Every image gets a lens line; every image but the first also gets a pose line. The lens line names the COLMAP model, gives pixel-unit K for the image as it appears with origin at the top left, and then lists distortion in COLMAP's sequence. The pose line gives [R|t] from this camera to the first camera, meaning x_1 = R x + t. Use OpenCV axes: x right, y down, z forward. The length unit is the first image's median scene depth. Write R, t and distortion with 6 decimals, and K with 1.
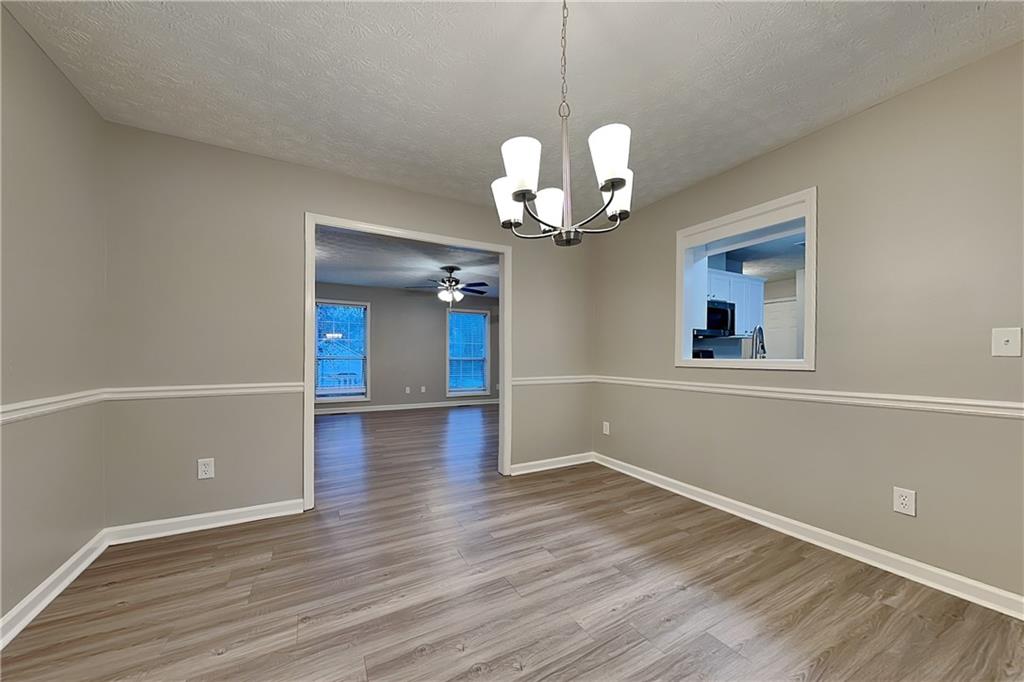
lens RADIAL K [[373.6, 0, 511.8], [0, 373.6, 349.7], [0, 0, 1]] dist [-0.002287, -0.000212]
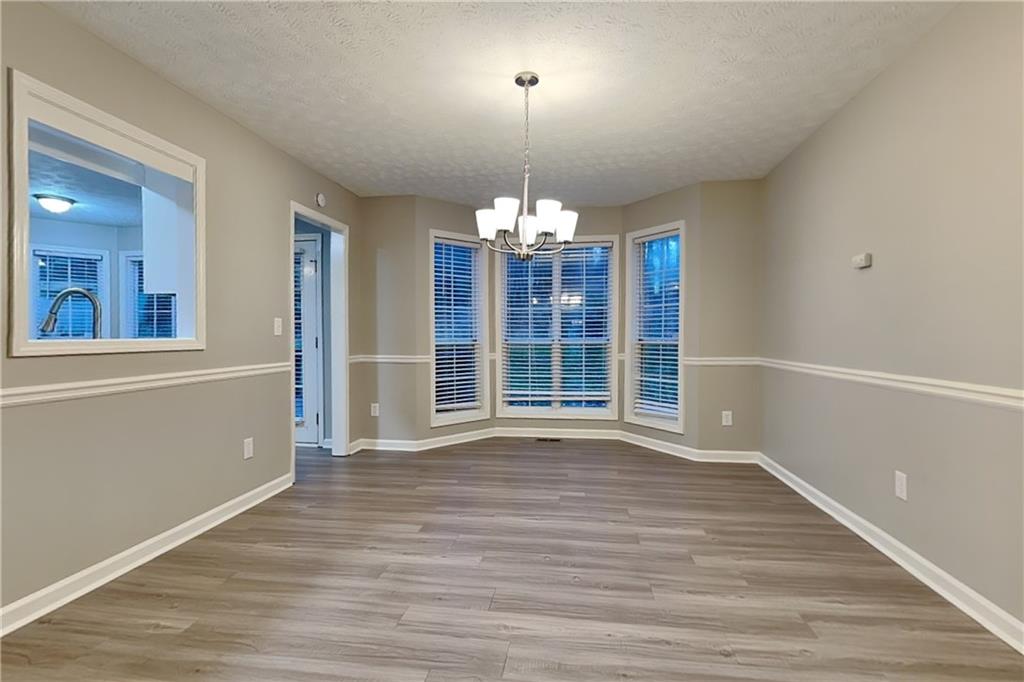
lens RADIAL K [[438.0, 0, 517.2], [0, 438.0, 340.6], [0, 0, 1]] dist [-0.000296, 0.000160]
pose [[-0.791020, -0.005166, 0.611768, -0.653212], [-0.009525, 0.999947, -0.003871, 0.024835], [-0.611716, -0.008889, -0.791028, 1.726987]]
